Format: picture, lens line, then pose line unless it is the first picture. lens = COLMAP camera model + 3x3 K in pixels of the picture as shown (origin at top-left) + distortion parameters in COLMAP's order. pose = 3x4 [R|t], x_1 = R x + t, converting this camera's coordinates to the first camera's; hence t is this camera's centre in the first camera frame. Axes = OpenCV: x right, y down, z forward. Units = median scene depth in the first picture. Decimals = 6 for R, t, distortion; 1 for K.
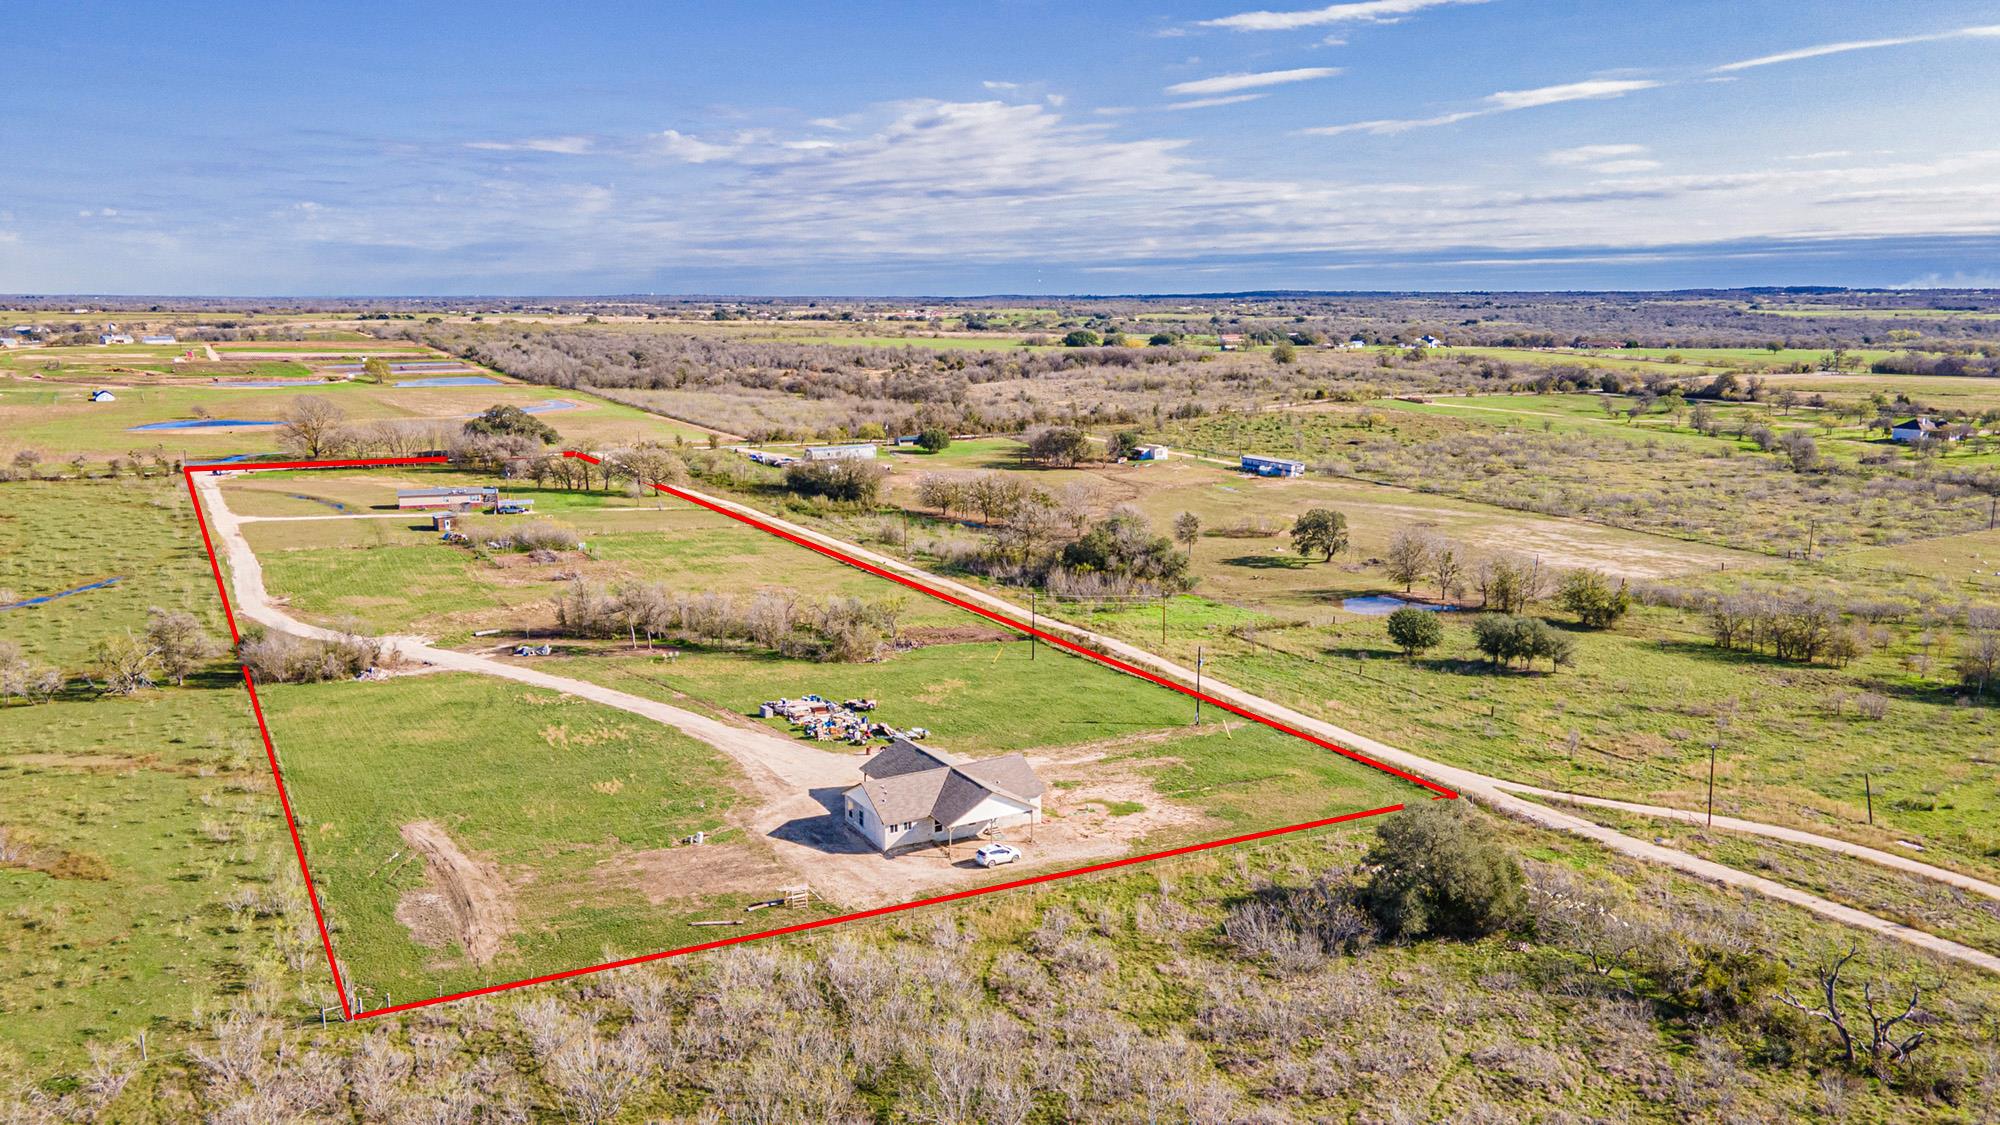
lens RADIAL K [[1461.4, 0, 999.7], [0, 1461.4, 605.4], [0, 0, 1]] dist [0.040946, -0.009897]
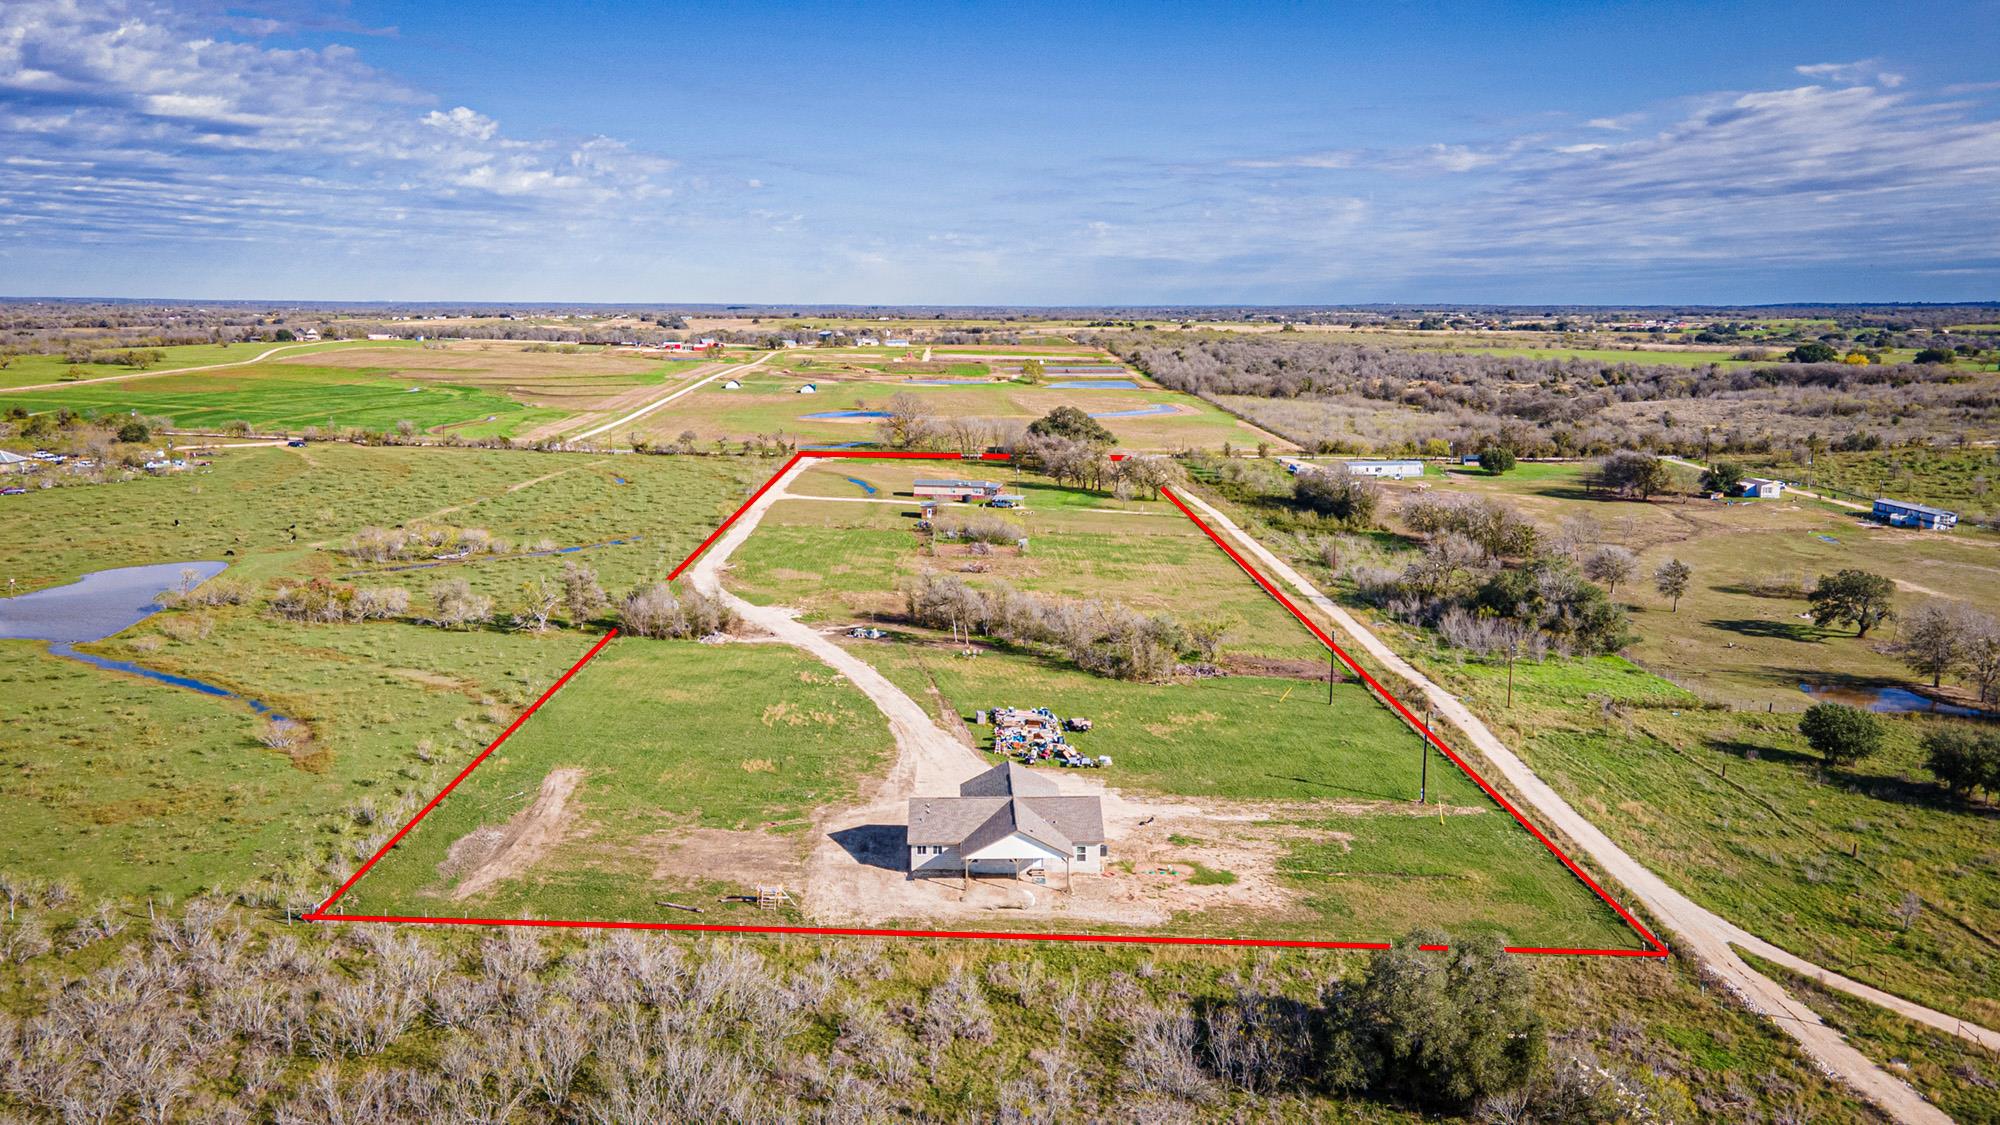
lens RADIAL K [[1447.6, 0, 1000.0], [0, 1447.6, 562.5], [0, 0, 1]] dist [0.029371, 0.009285]
pose [[0.880465, 0.087928, -0.465885, 0.274045], [-0.102842, 0.994676, -0.006629, -0.025391], [0.462822, 0.053749, 0.884820, 0.104359]]
